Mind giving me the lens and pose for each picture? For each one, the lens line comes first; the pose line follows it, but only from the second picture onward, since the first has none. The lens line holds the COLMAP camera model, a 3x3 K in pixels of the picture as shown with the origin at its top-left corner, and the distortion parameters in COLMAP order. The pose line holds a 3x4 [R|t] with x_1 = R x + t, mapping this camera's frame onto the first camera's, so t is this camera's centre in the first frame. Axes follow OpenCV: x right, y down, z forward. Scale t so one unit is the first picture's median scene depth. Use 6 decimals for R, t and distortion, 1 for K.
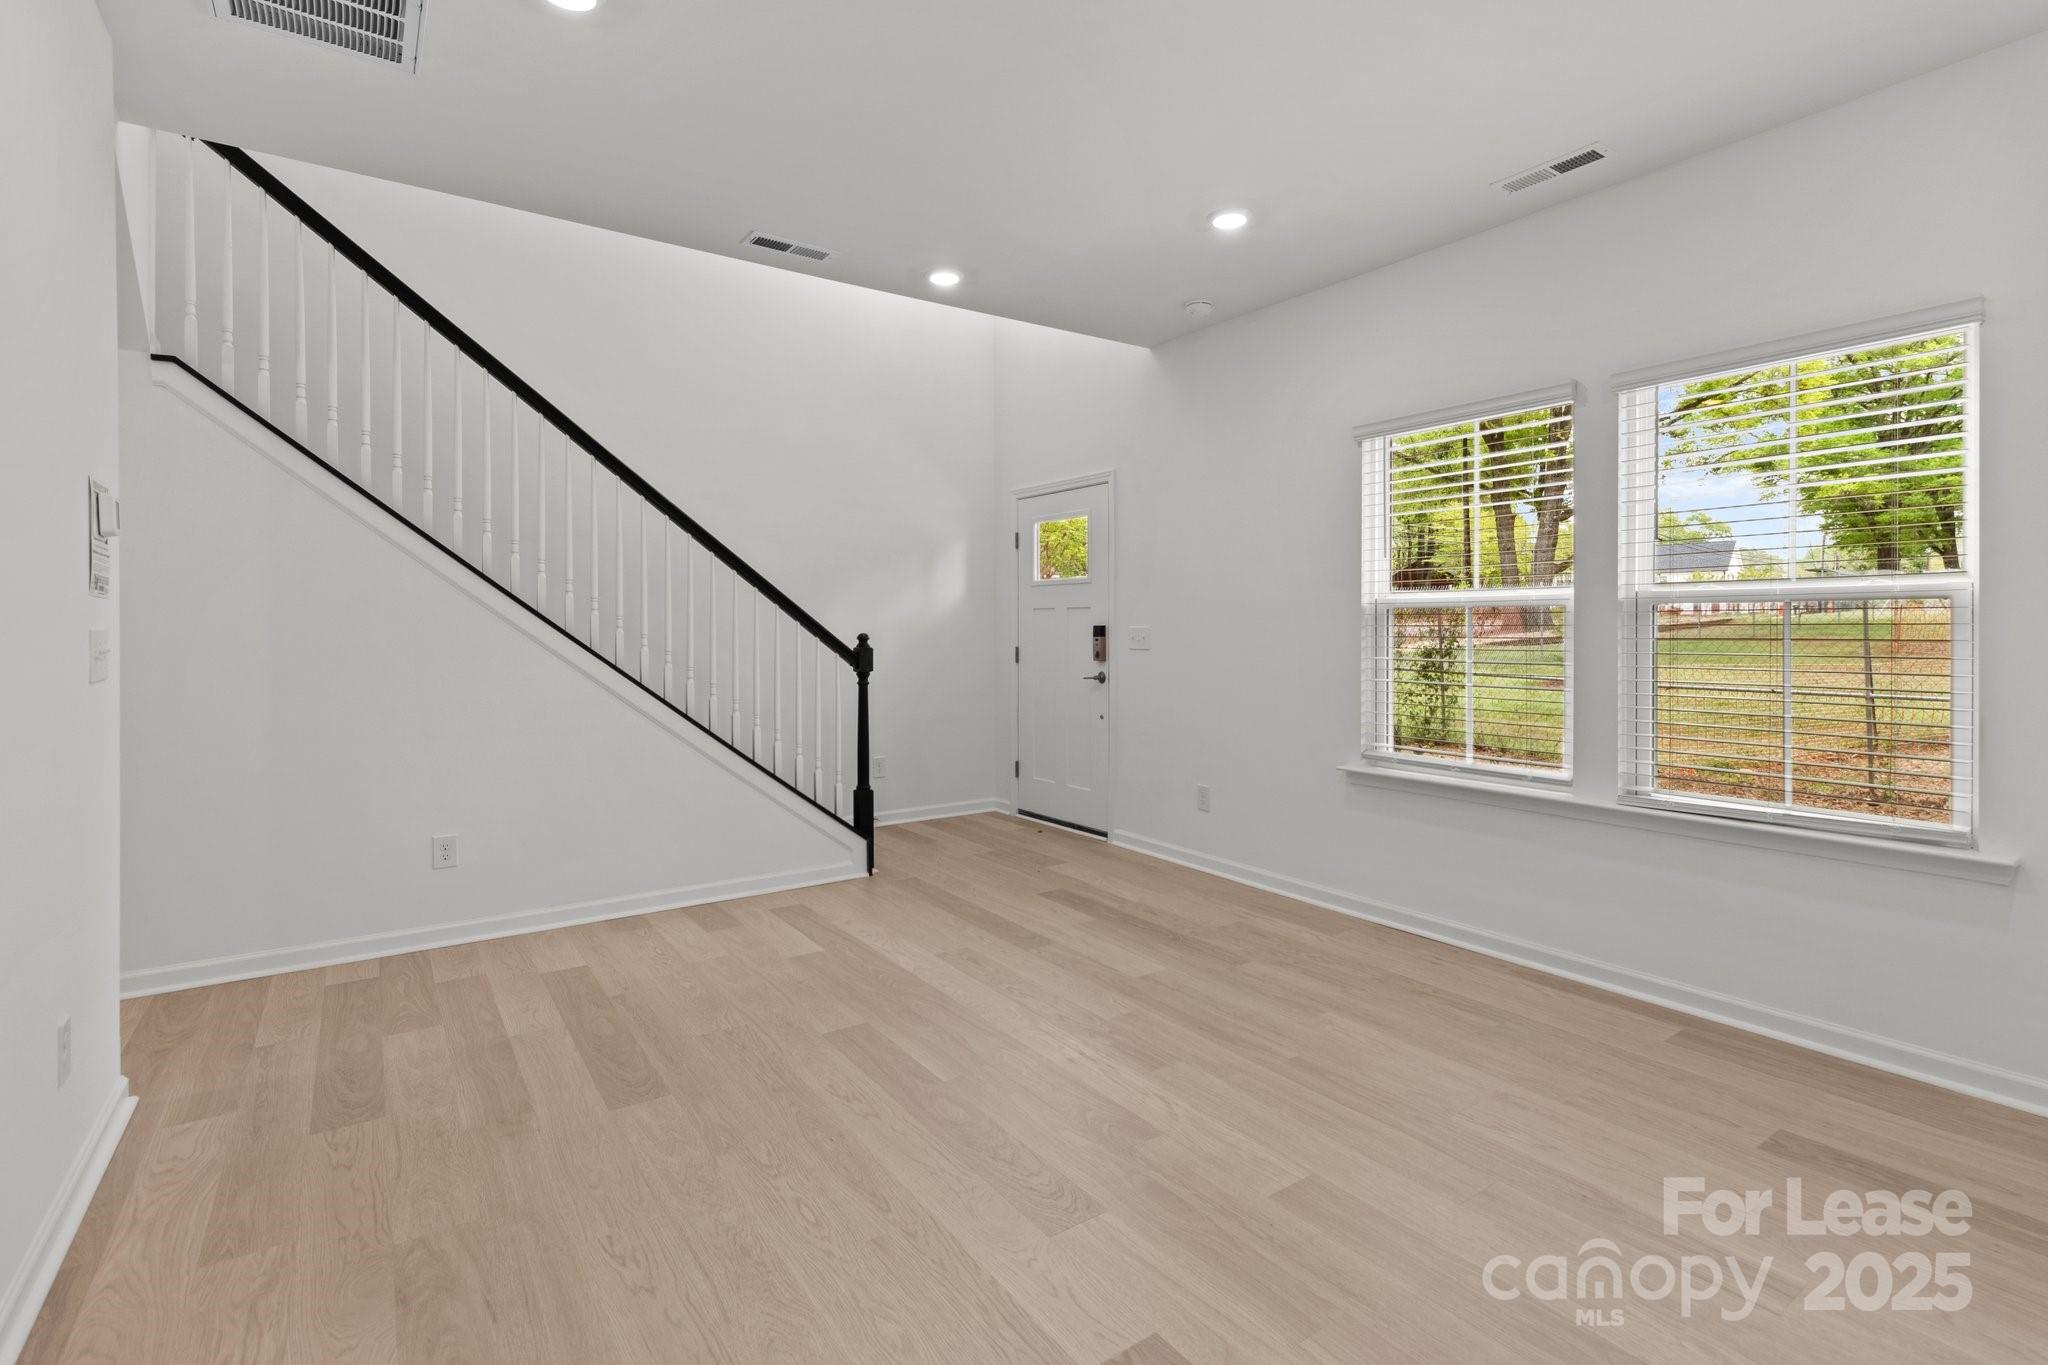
lens RADIAL K [[961.6, 0, 1032.5], [0, 961.6, 618.8], [0, 0, 1]] dist [-0.001495, -0.000363]
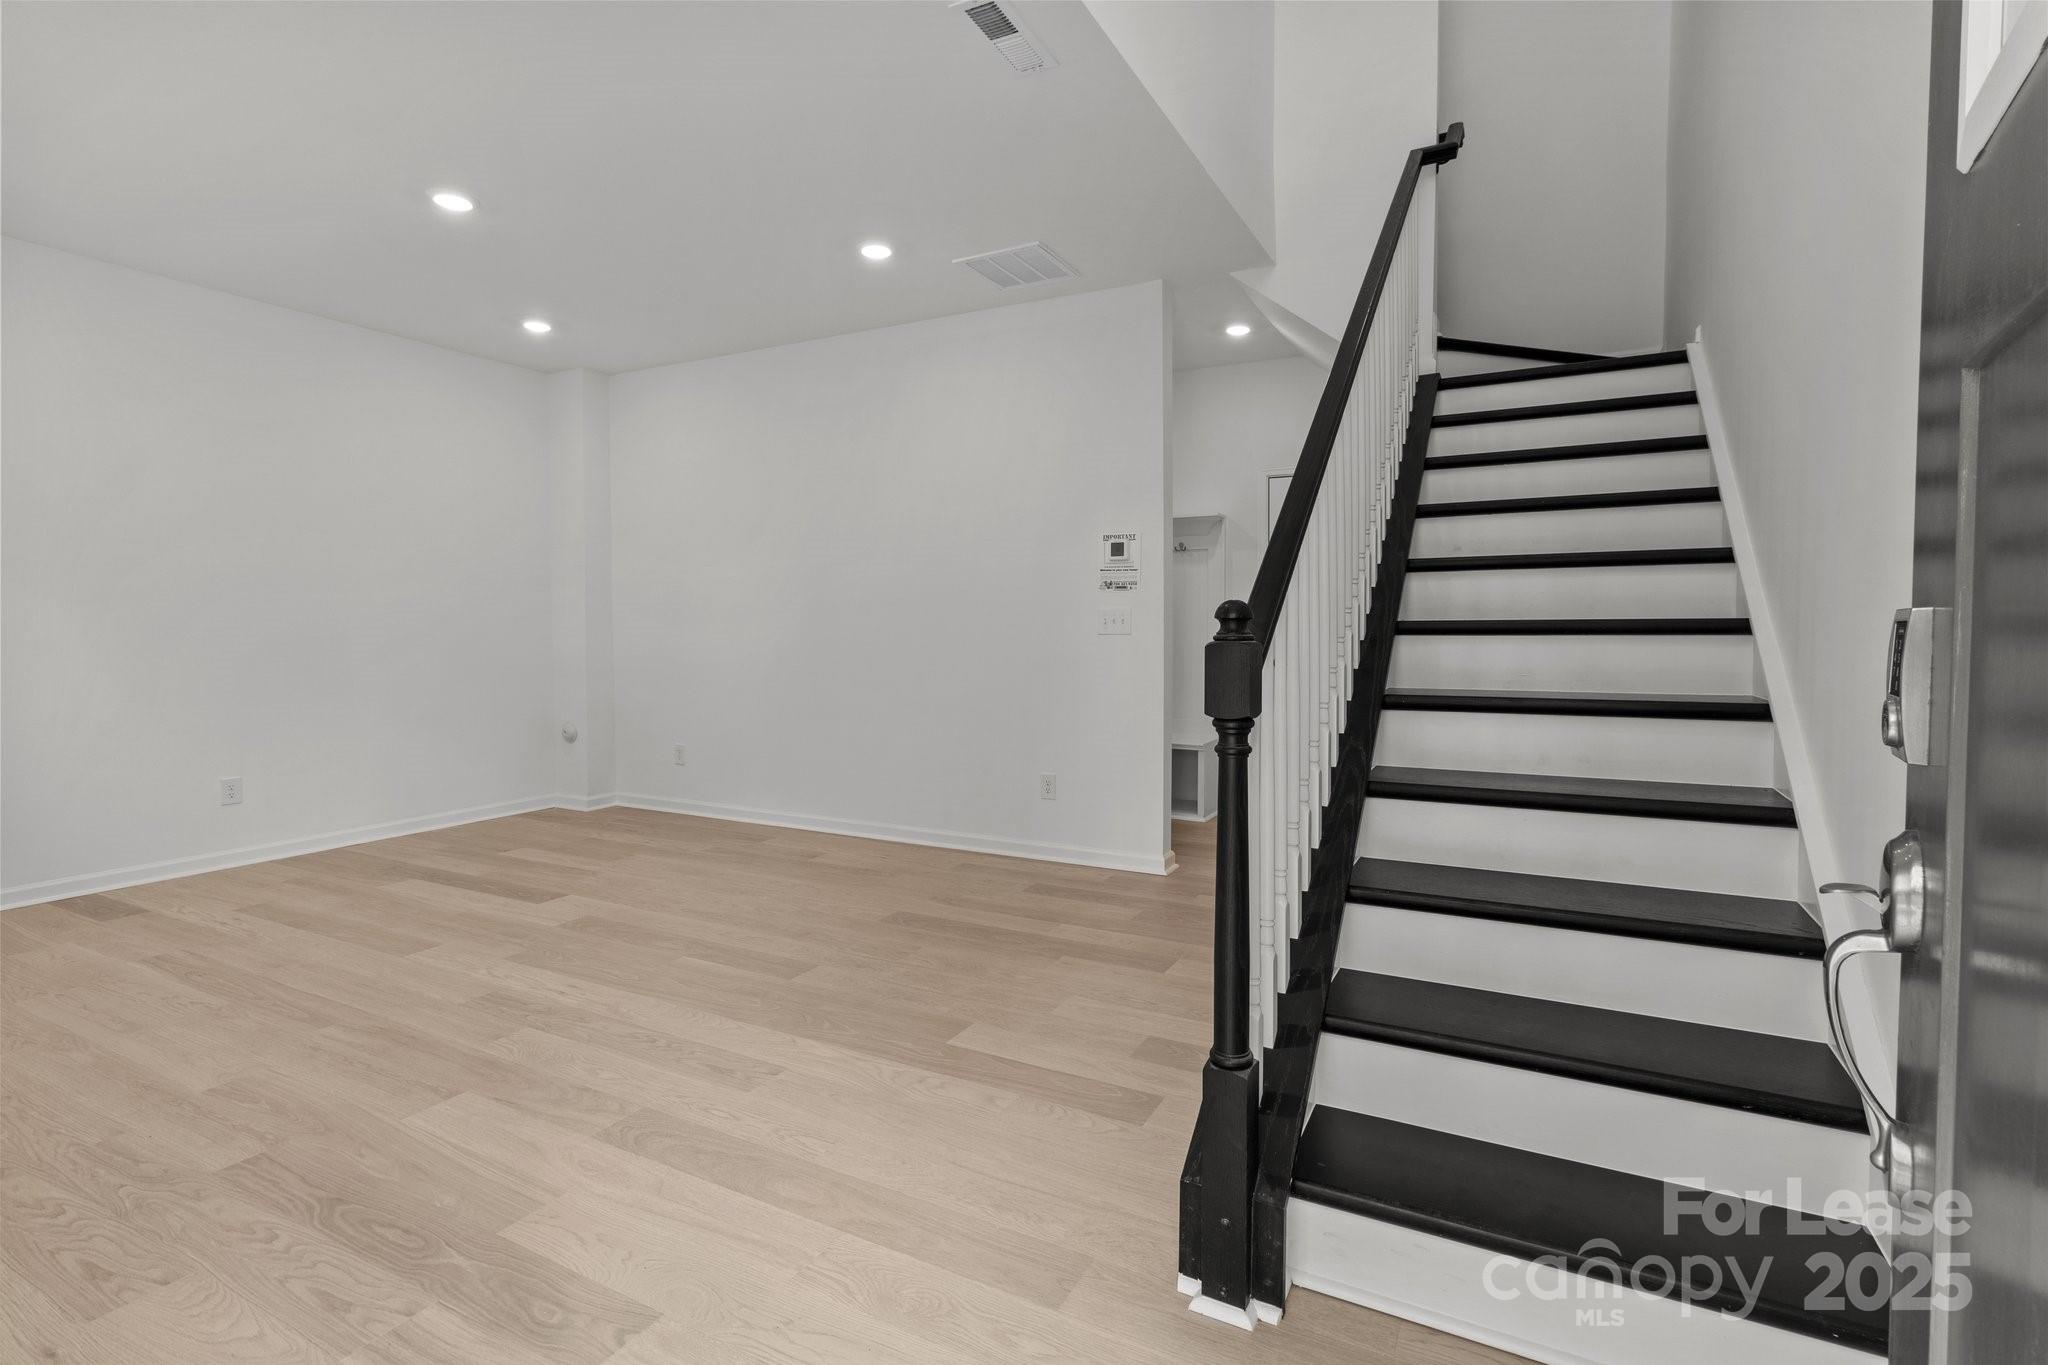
lens RADIAL K [[961.6, 0, 1032.5], [0, 961.6, 618.8], [0, 0, 1]] dist [-0.001495, -0.000363]
pose [[-0.891585, -0.001111, -0.452853, 0.064757], [0.002984, 0.999961, -0.008327, 0.040636], [0.452844, -0.008776, -0.891546, 2.062905]]
